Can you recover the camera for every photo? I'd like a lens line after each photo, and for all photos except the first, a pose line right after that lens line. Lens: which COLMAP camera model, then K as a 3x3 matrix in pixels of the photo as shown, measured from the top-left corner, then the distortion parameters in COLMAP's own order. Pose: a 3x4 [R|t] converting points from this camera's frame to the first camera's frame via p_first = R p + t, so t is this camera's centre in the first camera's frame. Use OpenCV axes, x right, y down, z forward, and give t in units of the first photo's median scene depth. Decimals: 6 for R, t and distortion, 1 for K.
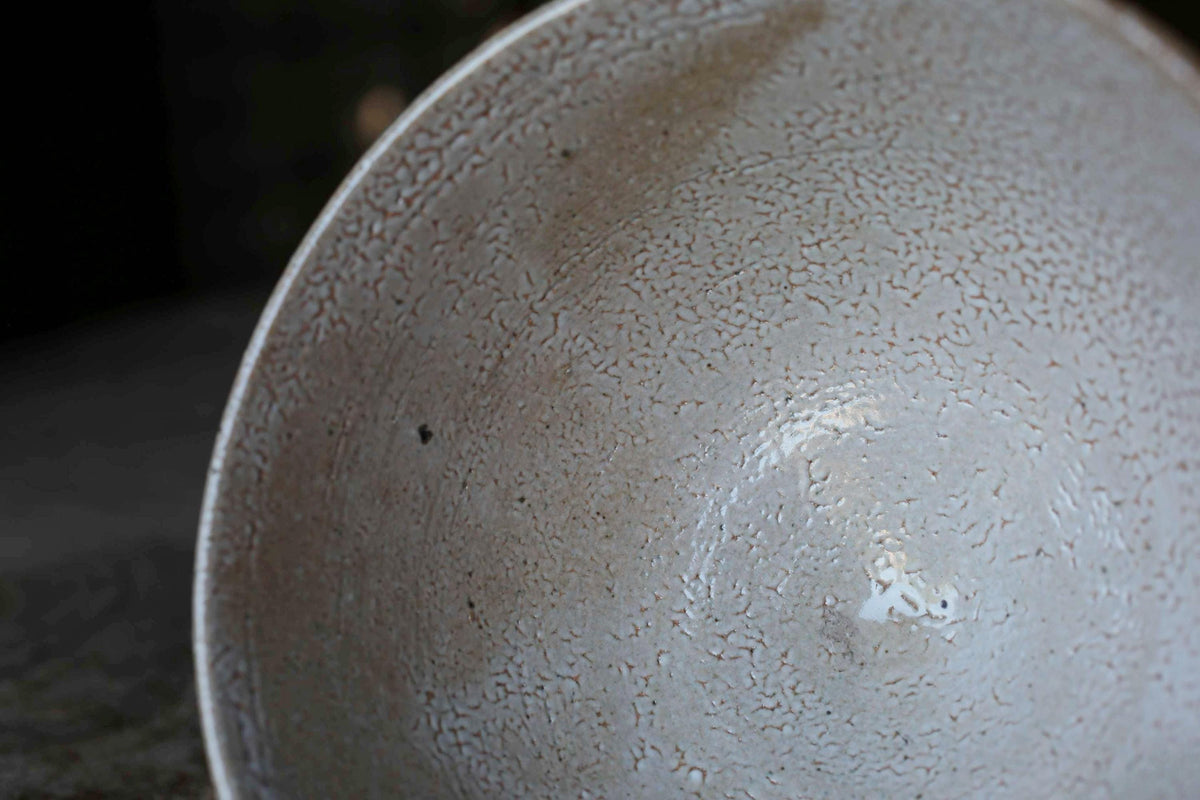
lens RADIAL K [[2063.7, 0, 571.6], [0, 2063.7, 404.8], [0, 0, 1]] dist [0.051836, 0.123788]
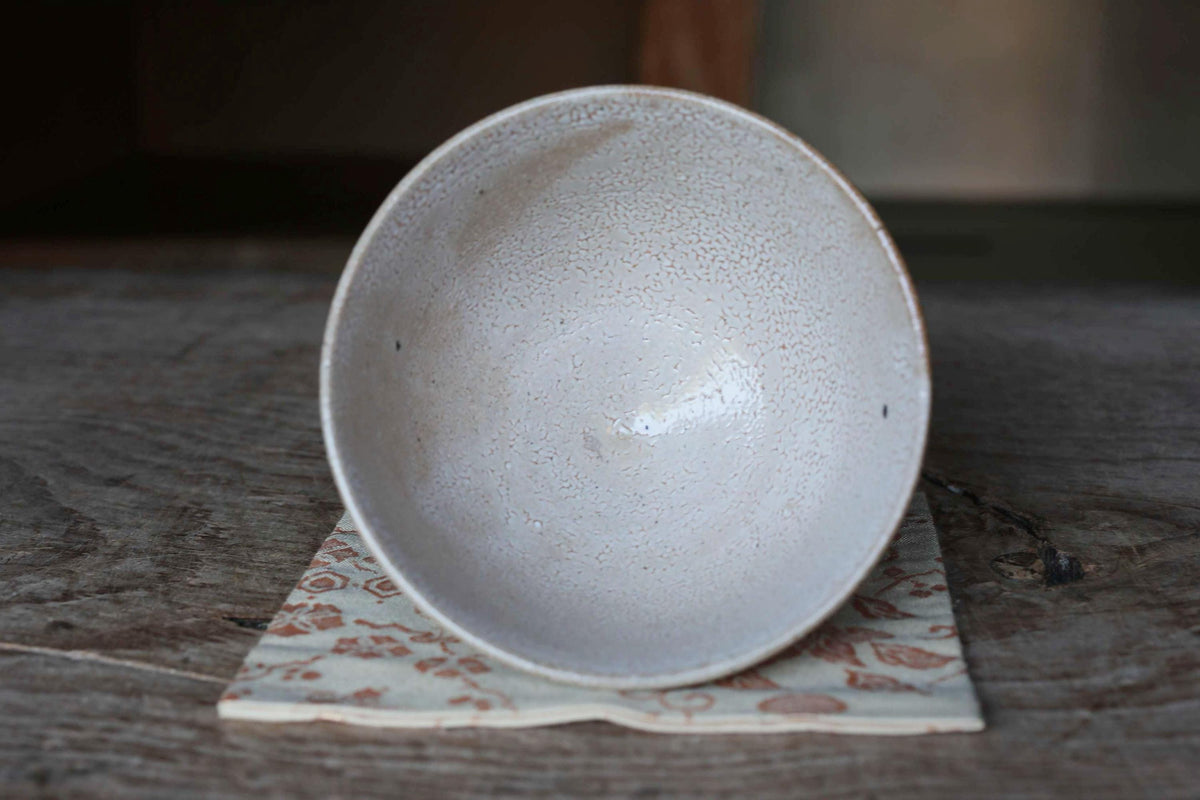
lens RADIAL K [[2063.7, 0, 571.6], [0, 2063.7, 404.8], [0, 0, 1]] dist [0.051836, 0.123788]
pose [[0.891910, -0.041414, 0.450313, -0.769124], [0.033050, 0.999104, 0.026425, 0.023686], [-0.451004, -0.008686, 0.892480, -0.697234]]
